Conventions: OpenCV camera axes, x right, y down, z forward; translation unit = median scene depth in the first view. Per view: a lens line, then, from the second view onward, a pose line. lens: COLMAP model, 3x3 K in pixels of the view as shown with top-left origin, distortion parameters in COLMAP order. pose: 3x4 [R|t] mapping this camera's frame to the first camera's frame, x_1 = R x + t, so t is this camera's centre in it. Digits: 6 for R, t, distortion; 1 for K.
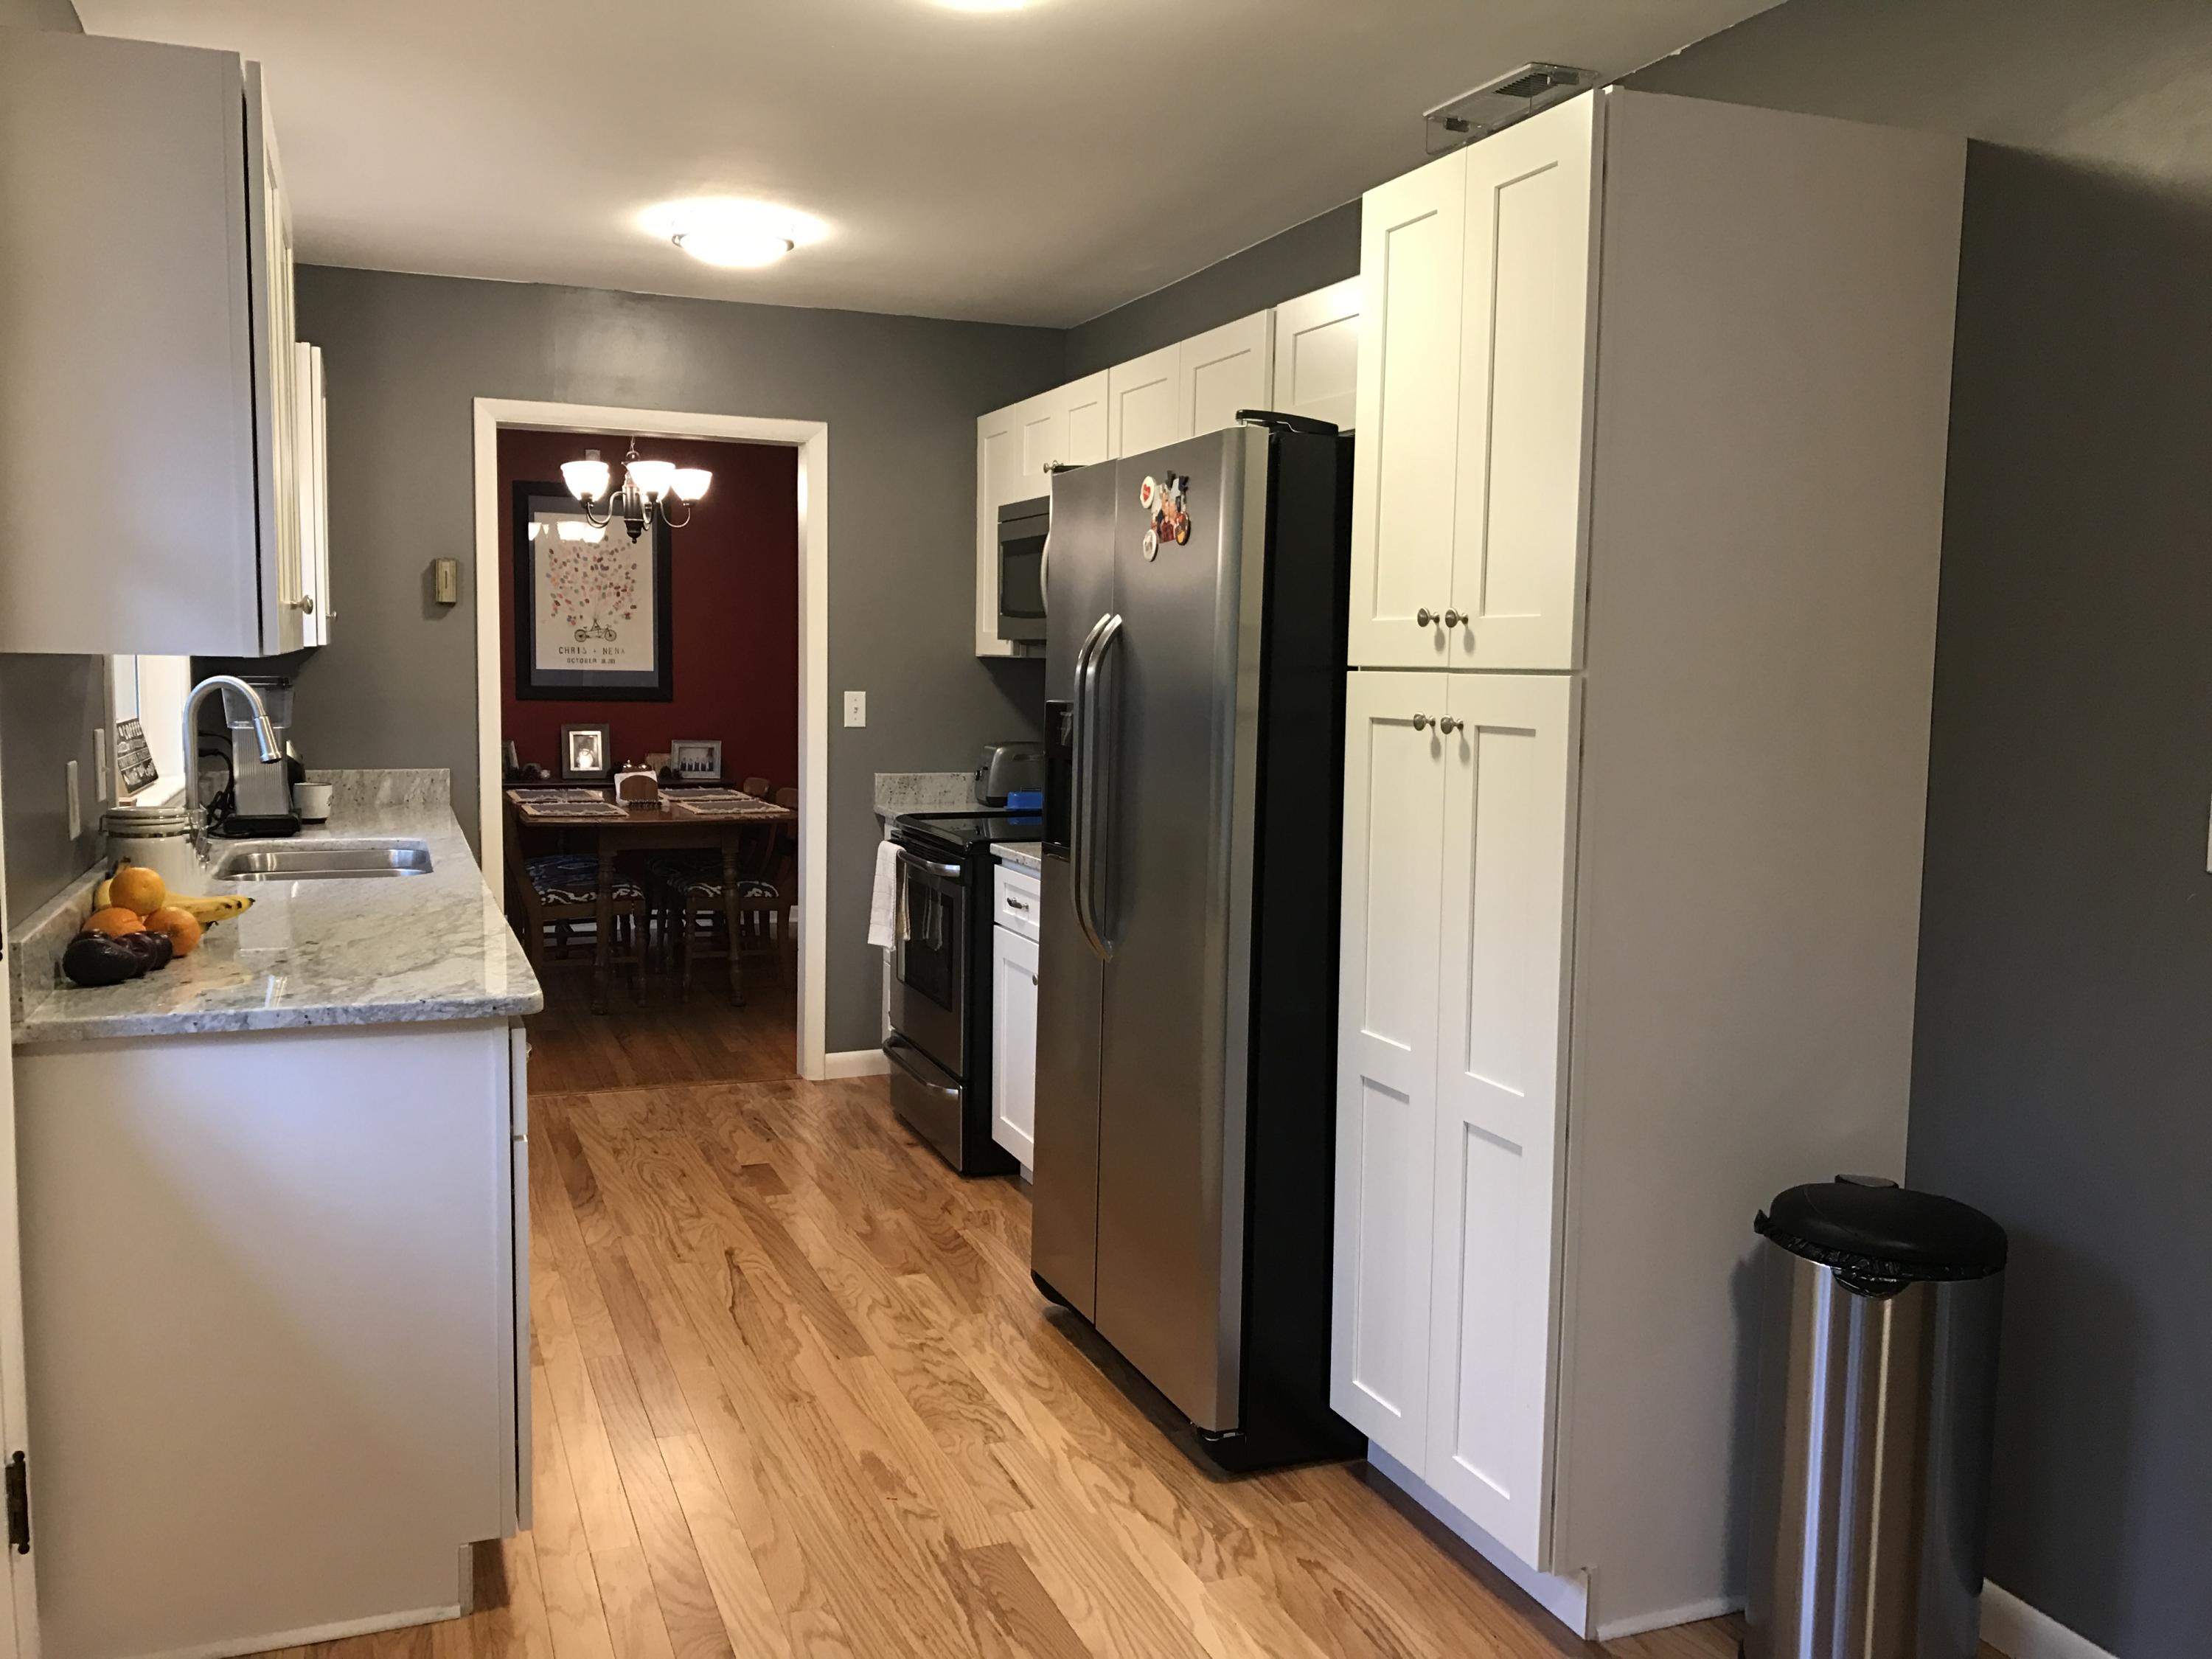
lens RADIAL K [[1842.1, 0, 1110.3], [0, 1842.1, 828.3], [0, 0, 1]] dist [0.038759, -0.021251]
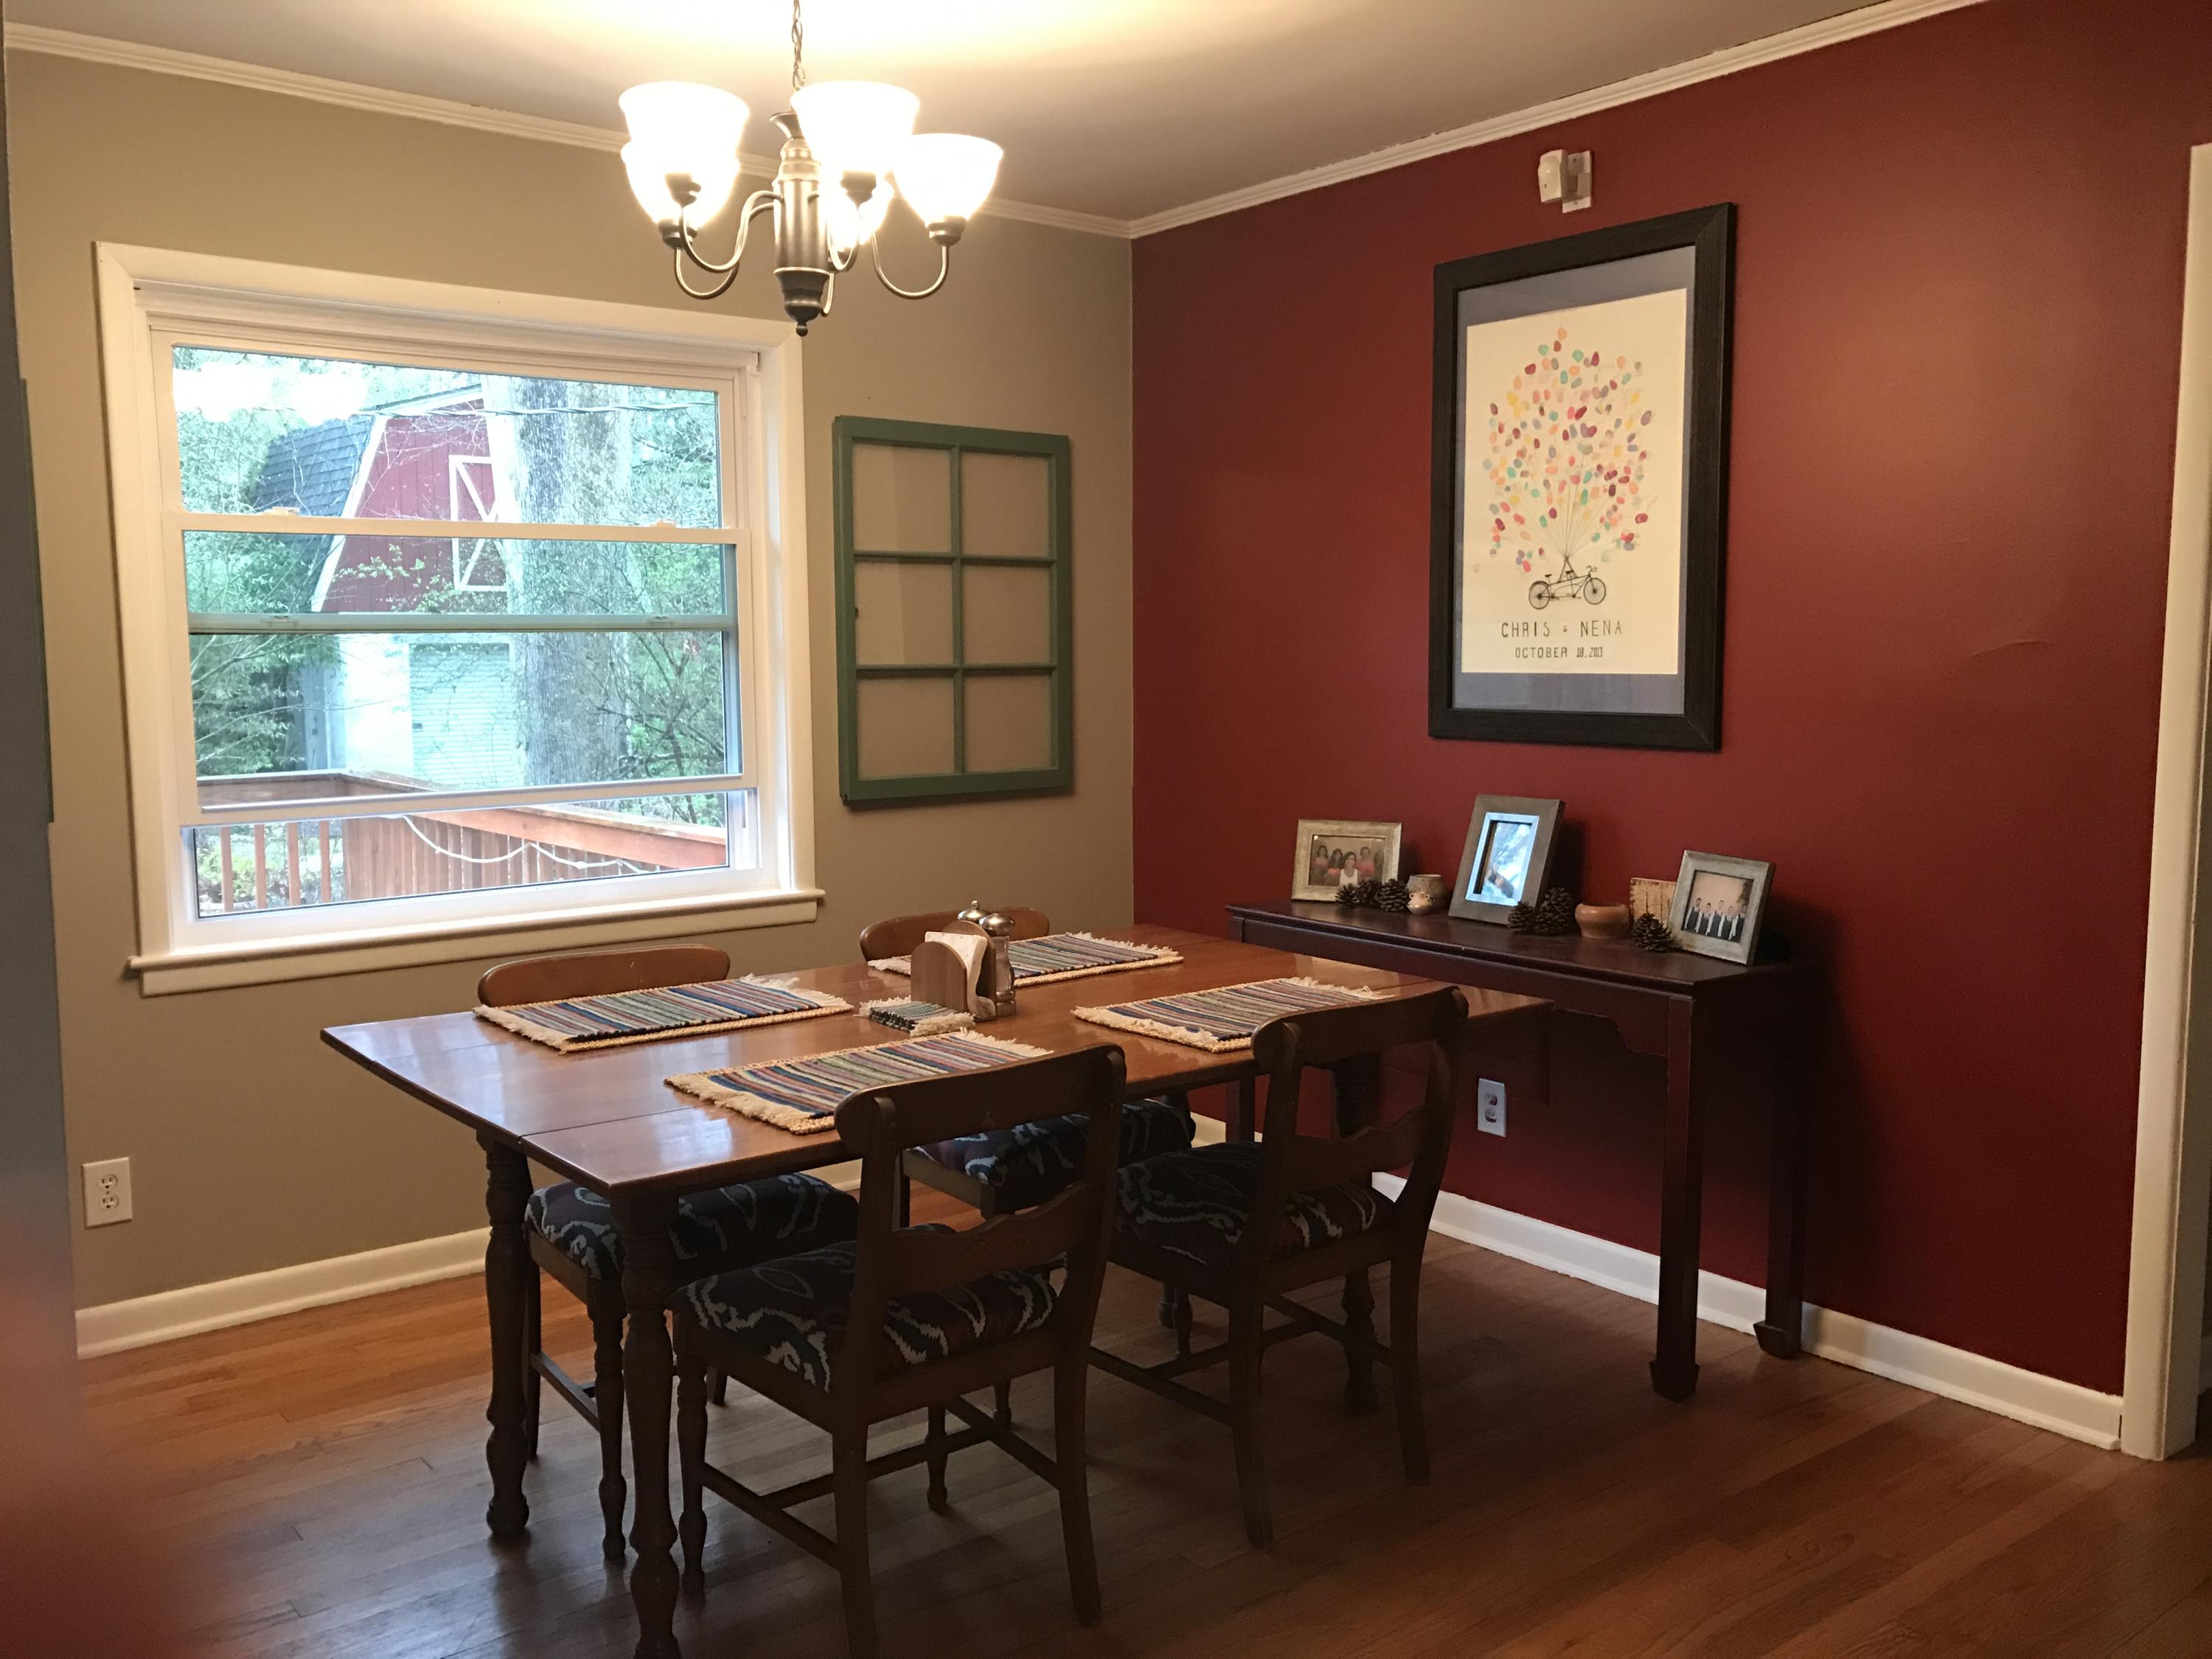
lens RADIAL K [[1842.1, 0, 1103.6], [0, 1842.1, 825.5], [0, 0, 1]] dist [0.038759, -0.021251]
pose [[0.291778, 0.071351, -0.953821, 0.103011], [-0.078819, 0.995616, 0.050367, -0.064020], [0.953233, 0.060483, 0.296122, 0.777426]]
